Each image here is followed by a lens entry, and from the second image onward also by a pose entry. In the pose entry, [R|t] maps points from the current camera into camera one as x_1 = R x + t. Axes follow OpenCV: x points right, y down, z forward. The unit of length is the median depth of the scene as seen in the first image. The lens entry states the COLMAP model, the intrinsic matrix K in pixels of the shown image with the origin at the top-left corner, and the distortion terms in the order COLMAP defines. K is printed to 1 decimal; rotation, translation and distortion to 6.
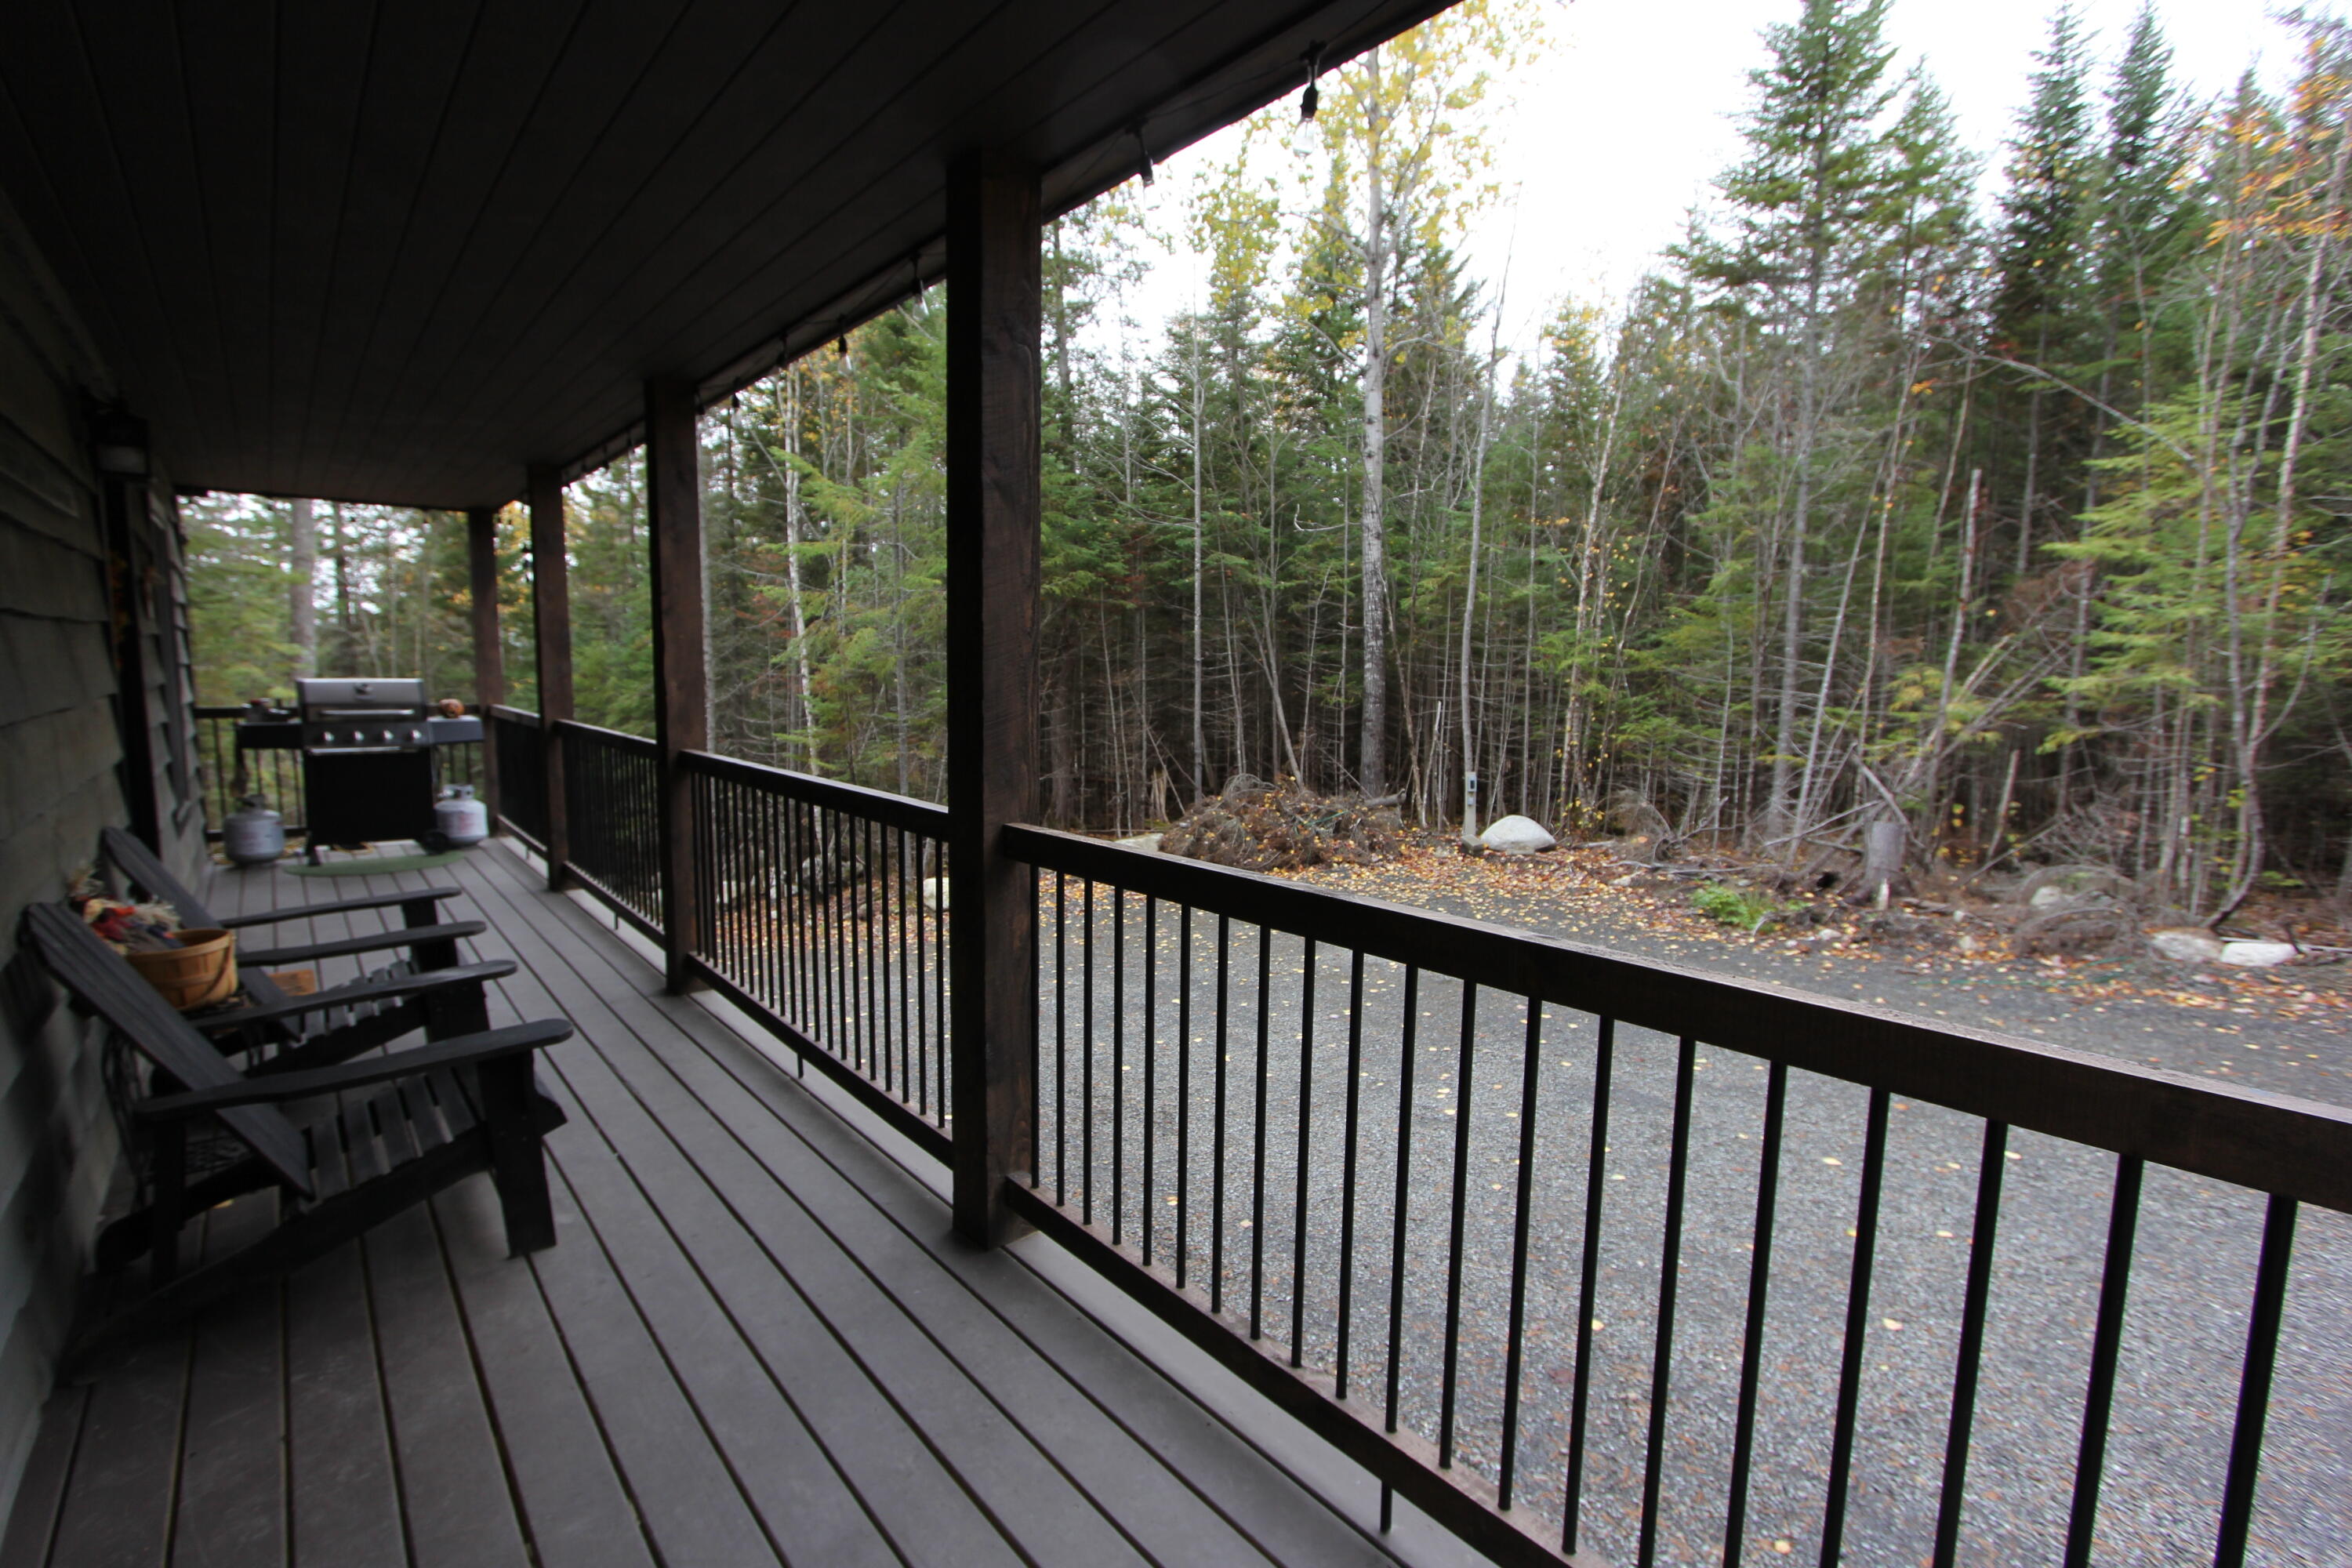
lens RADIAL K [[1087.0, 0, 1158.3], [0, 1087.0, 792.4], [0, 0, 1]] dist [-0.022405, 0.004022]
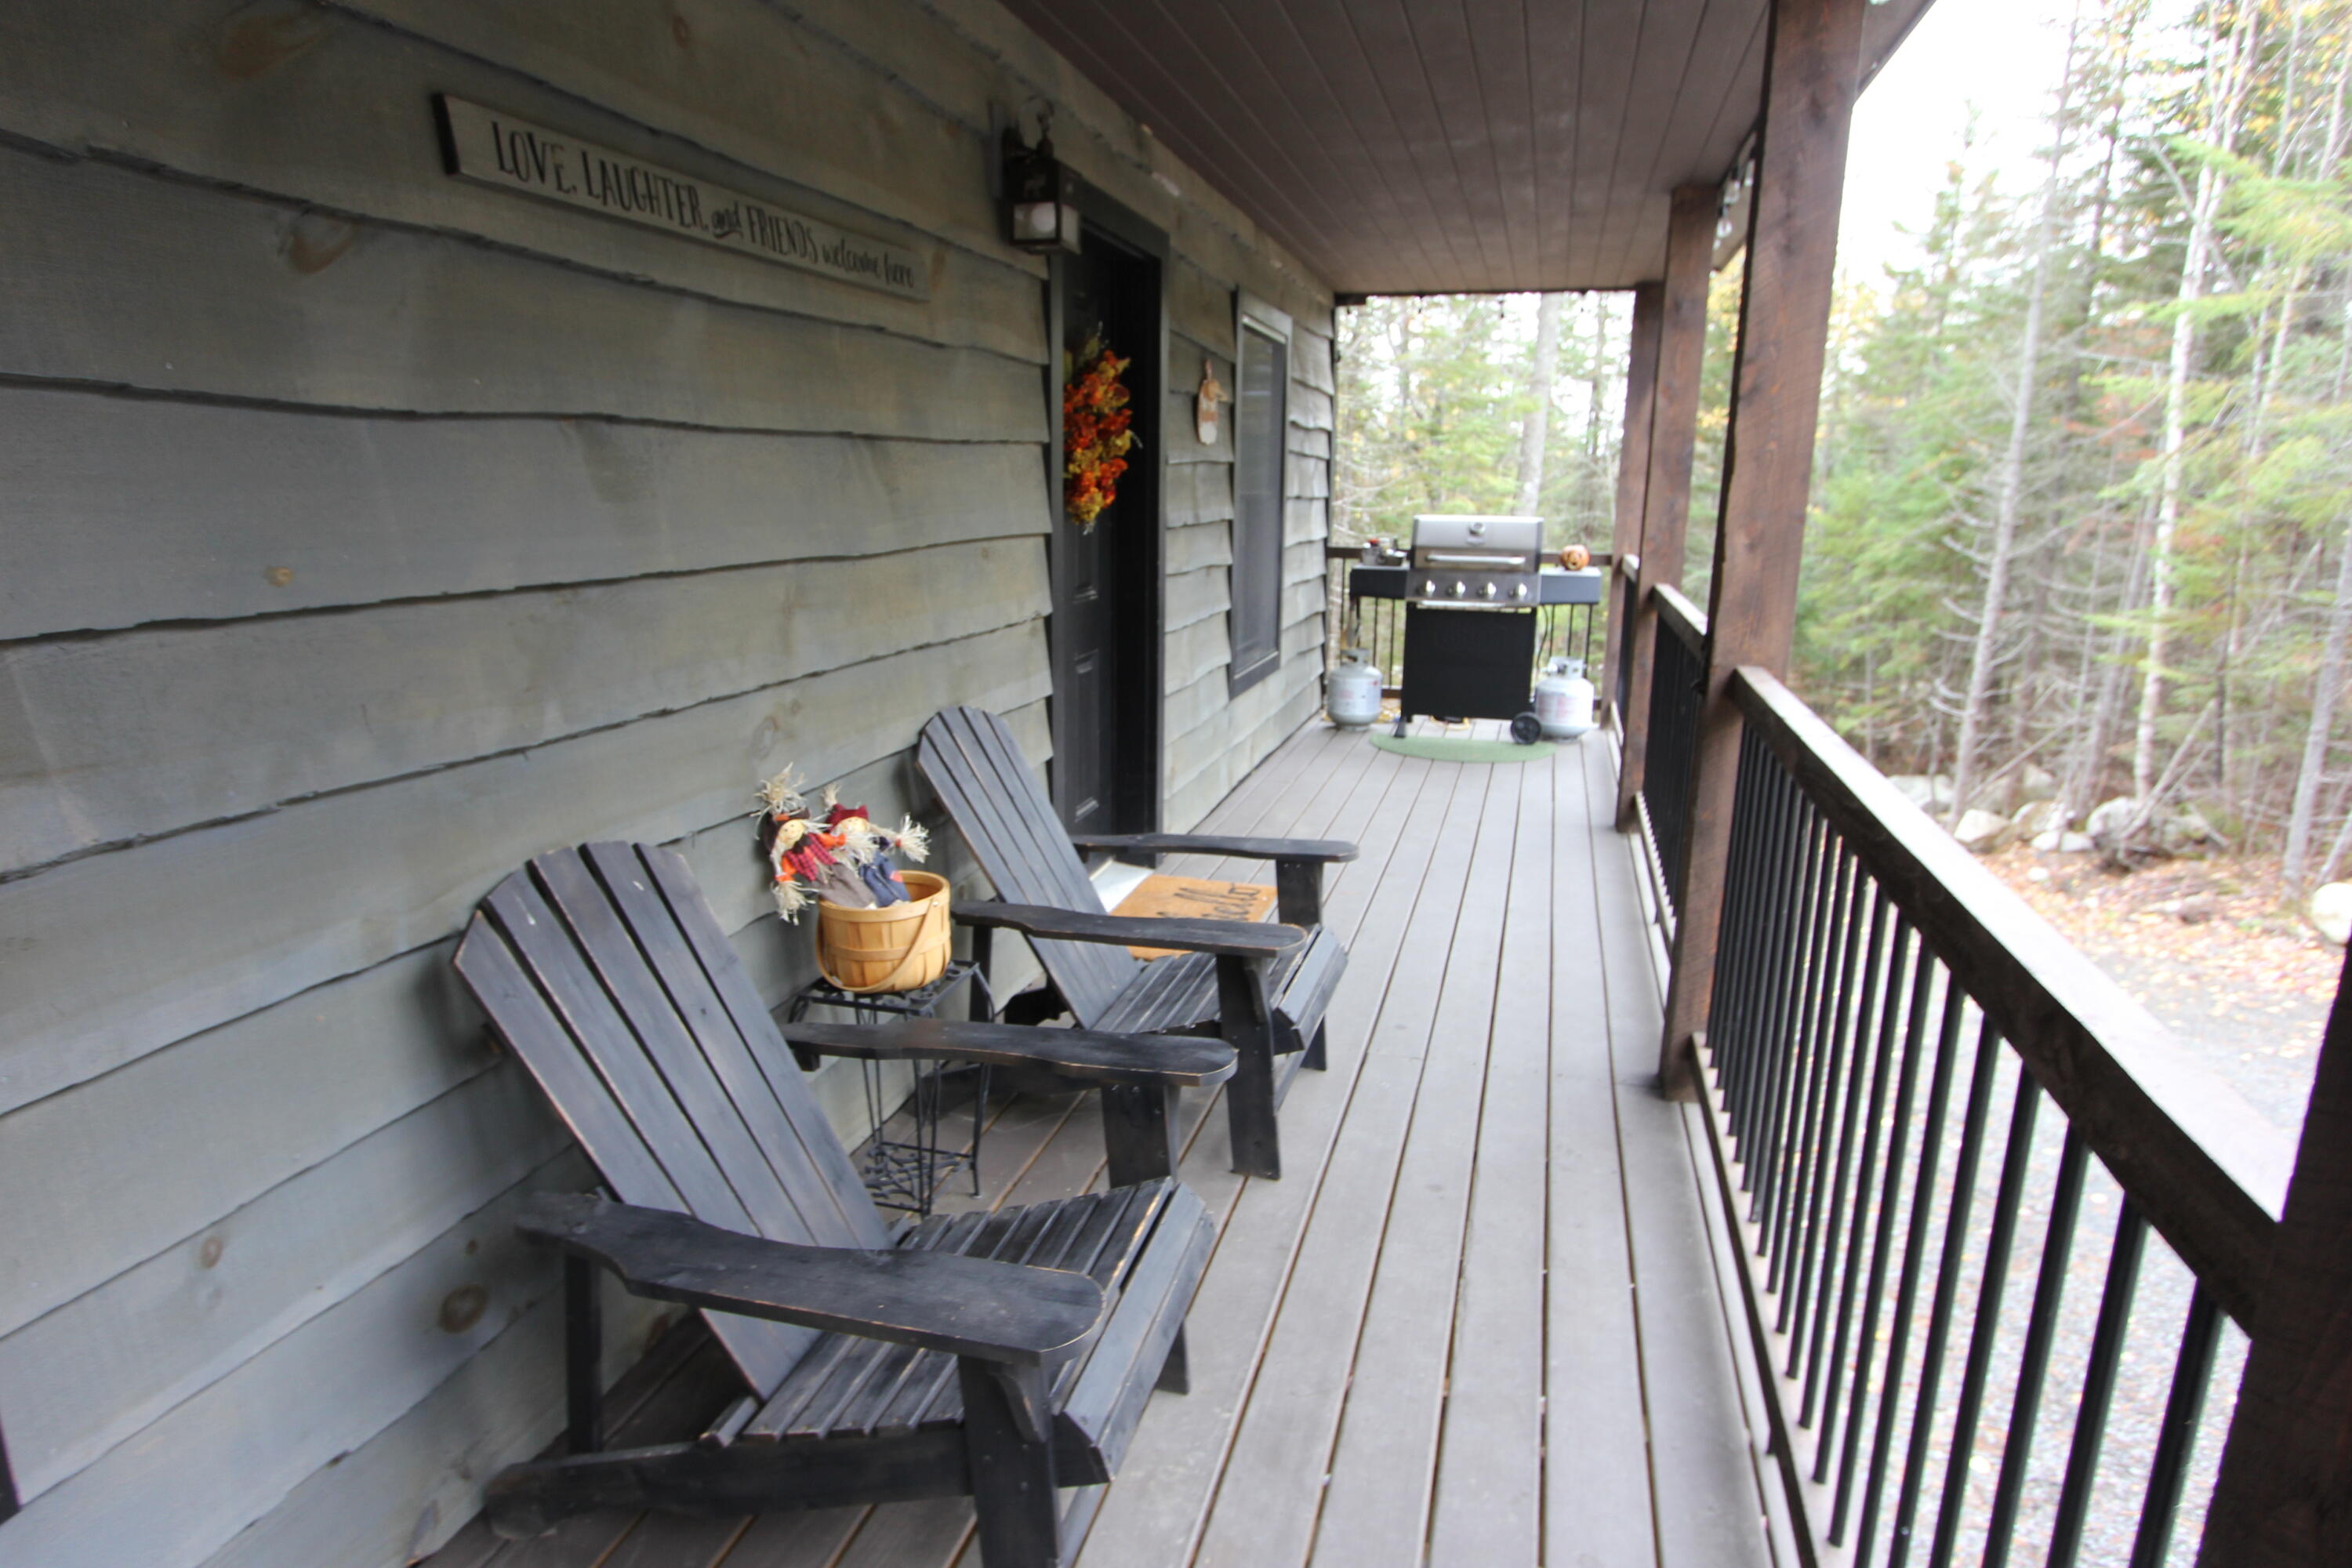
lens RADIAL K [[1303.8, 0, 1177.4], [0, 1303.8, 784.7], [0, 0, 1]] dist [-0.001050, -0.001335]
pose [[0.570143, 0.178814, -0.801850, -0.019188], [-0.100538, 0.983876, 0.147921, -0.012290], [0.815371, -0.003720, 0.578927, 0.101991]]
